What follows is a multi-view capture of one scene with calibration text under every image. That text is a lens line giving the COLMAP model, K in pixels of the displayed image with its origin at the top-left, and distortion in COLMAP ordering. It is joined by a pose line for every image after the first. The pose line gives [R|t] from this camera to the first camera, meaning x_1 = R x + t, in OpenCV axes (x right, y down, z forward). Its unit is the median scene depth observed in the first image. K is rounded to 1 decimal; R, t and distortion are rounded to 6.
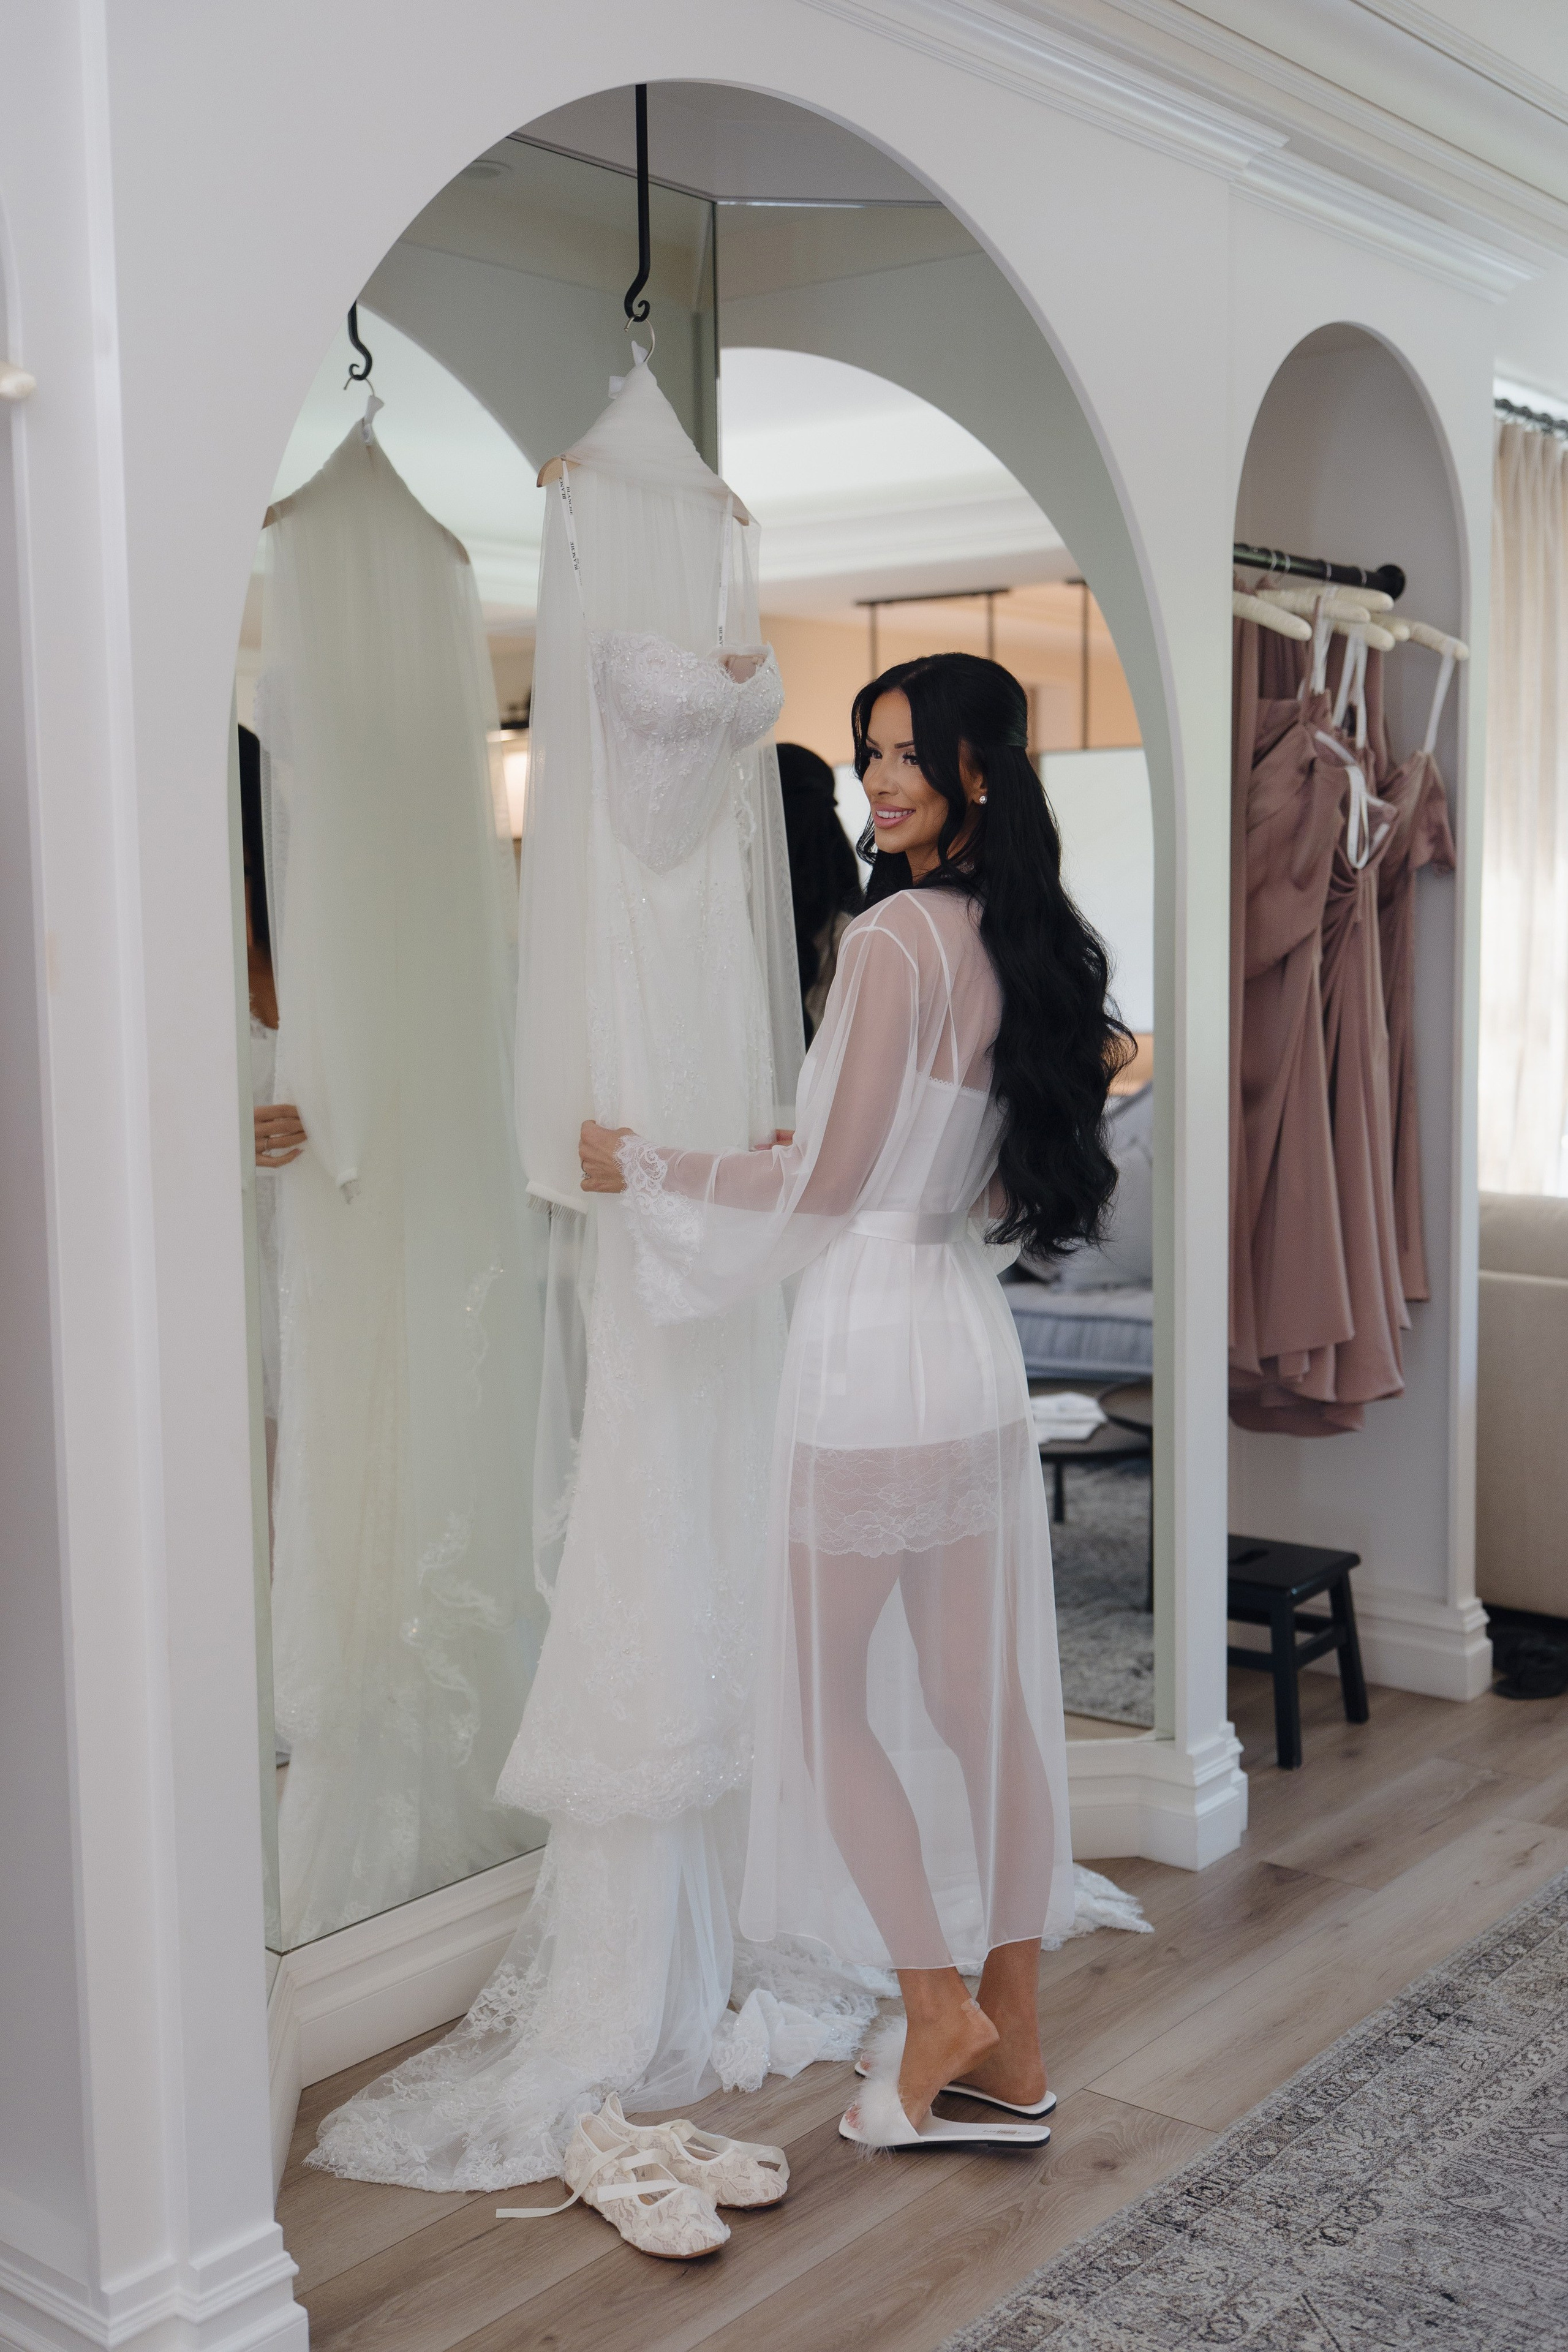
lens RADIAL K [[2529.8, 0, 784.0], [0, 2529.8, 1176.0], [0, 0, 1]] dist [0.008441, -0.006643]
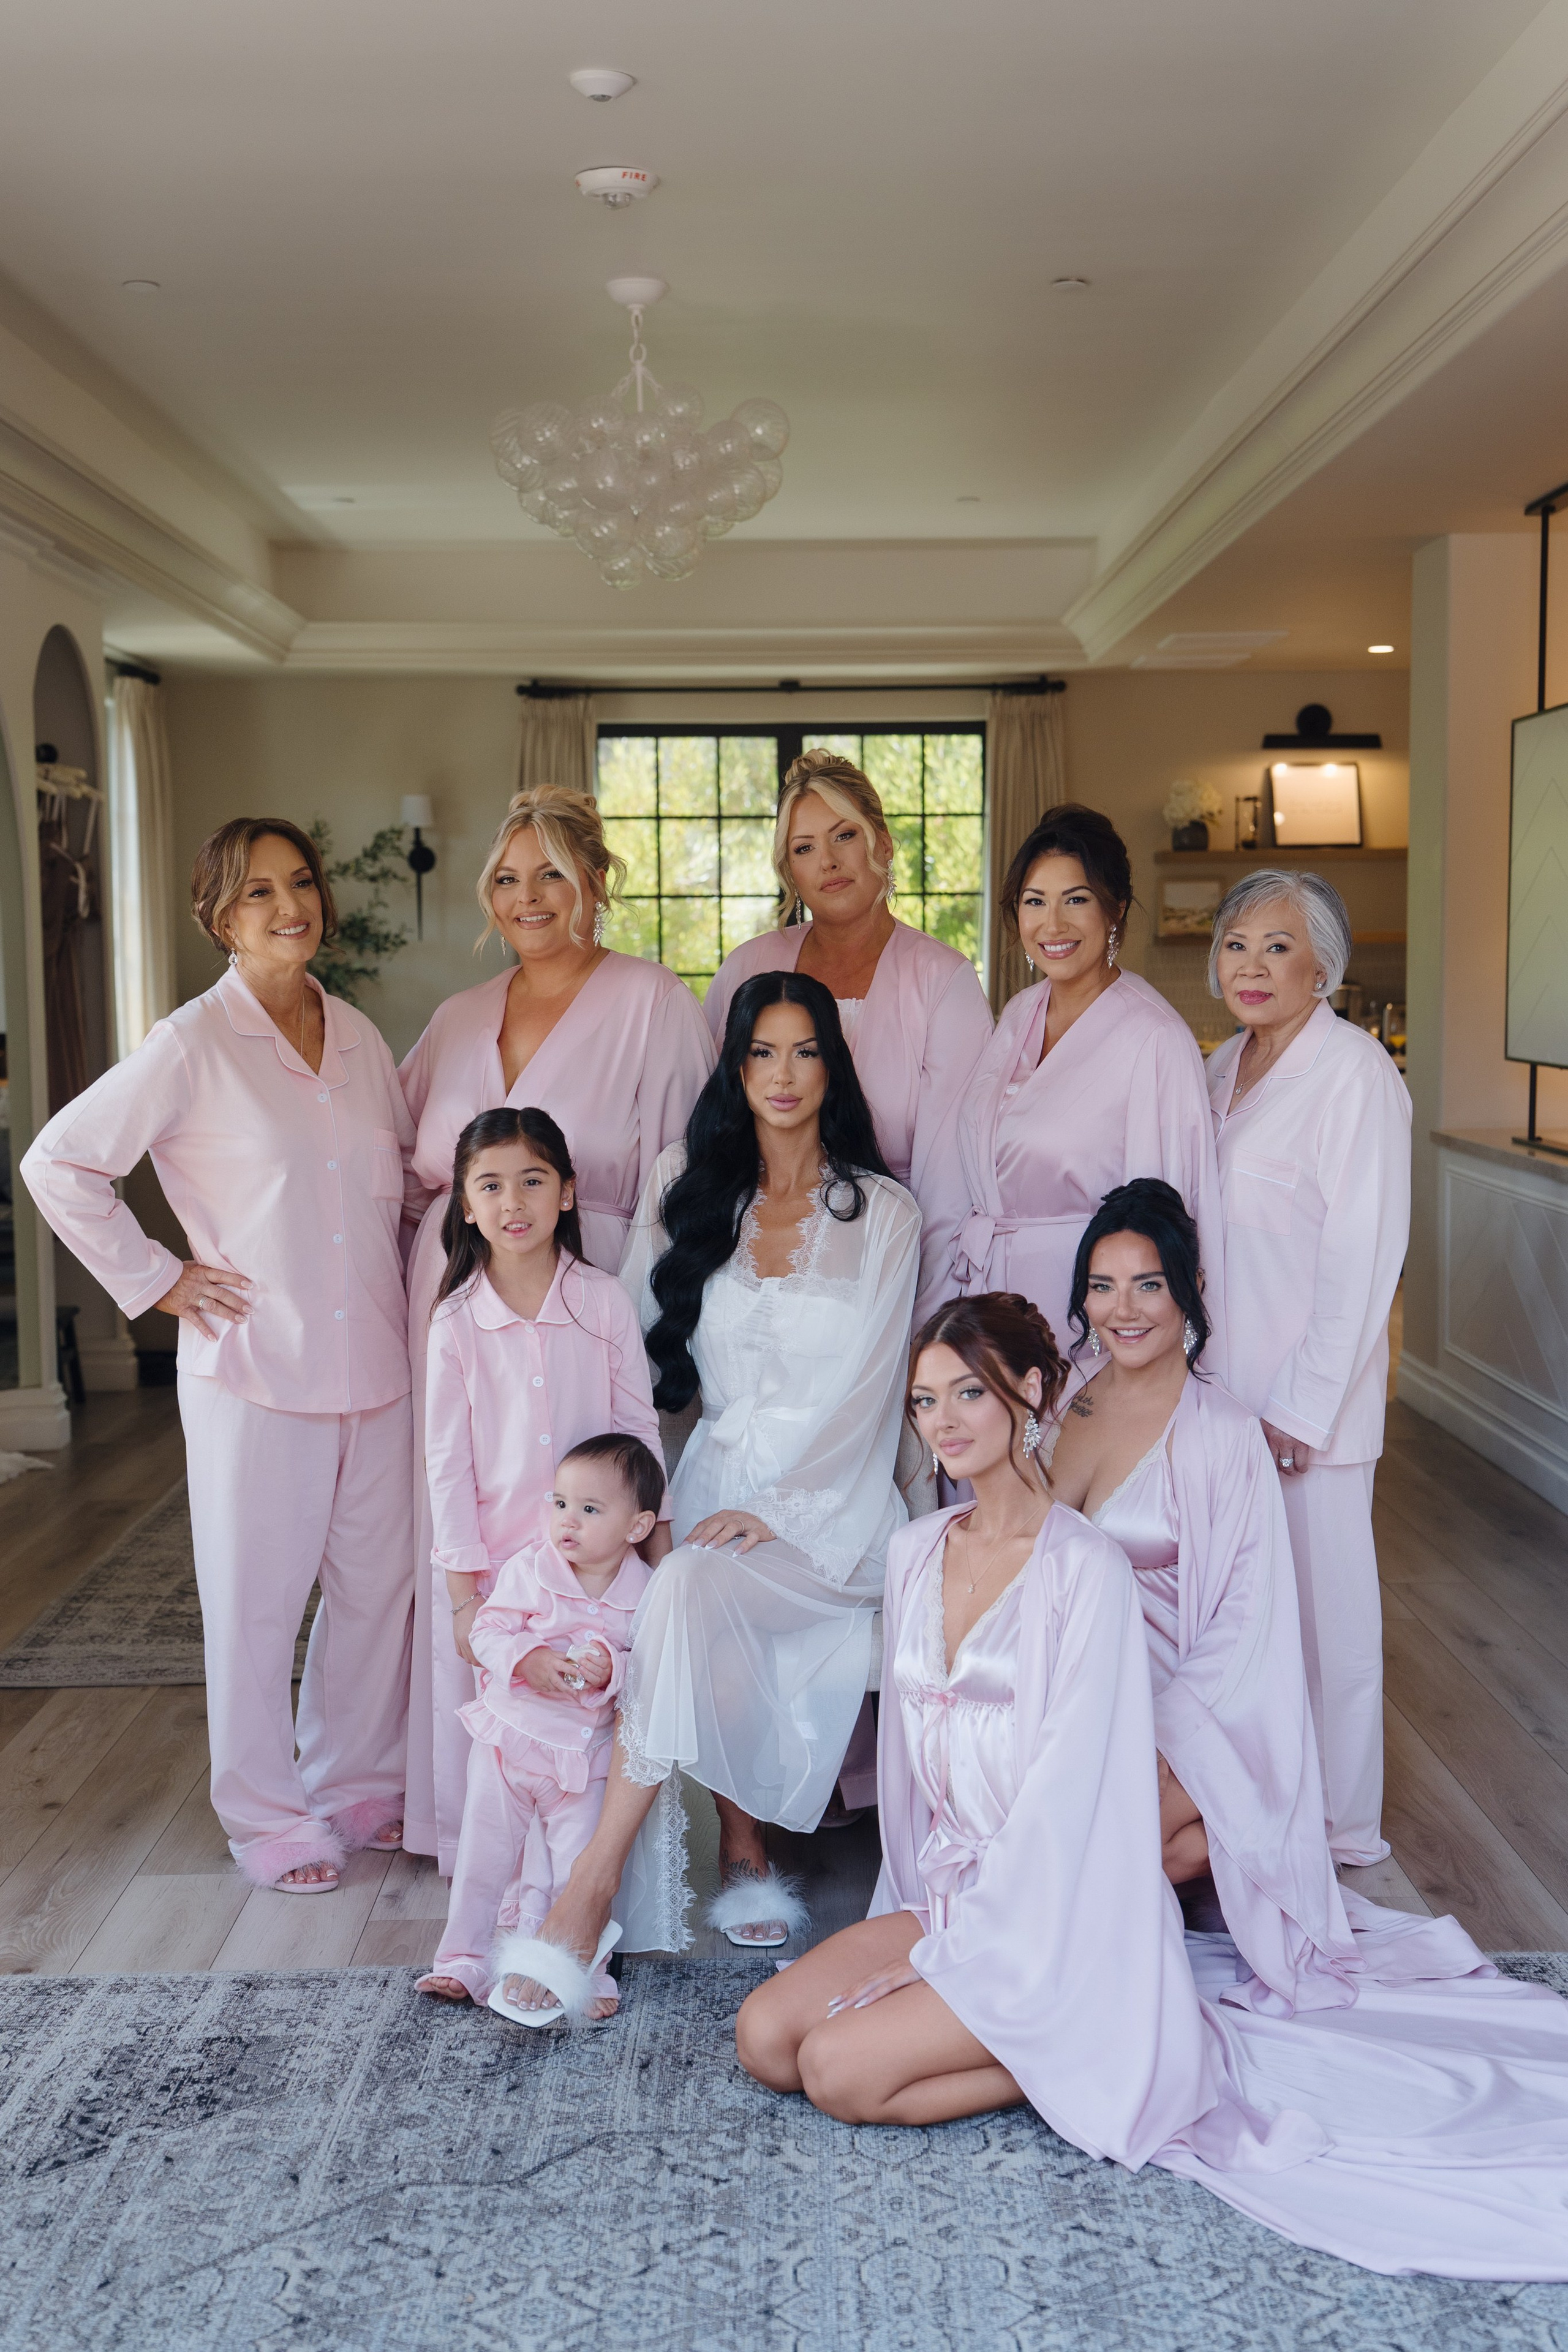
lens RADIAL K [[2669.8, 0, 784.0], [0, 2669.8, 1176.0], [0, 0, 1]] dist [-0.001331, -0.011028]
pose [[0.766776, -0.051875, 0.639816, -0.858437], [0.067926, 0.997690, -0.000514, 0.138934], [-0.638311, 0.043854, 0.768528, -1.103763]]
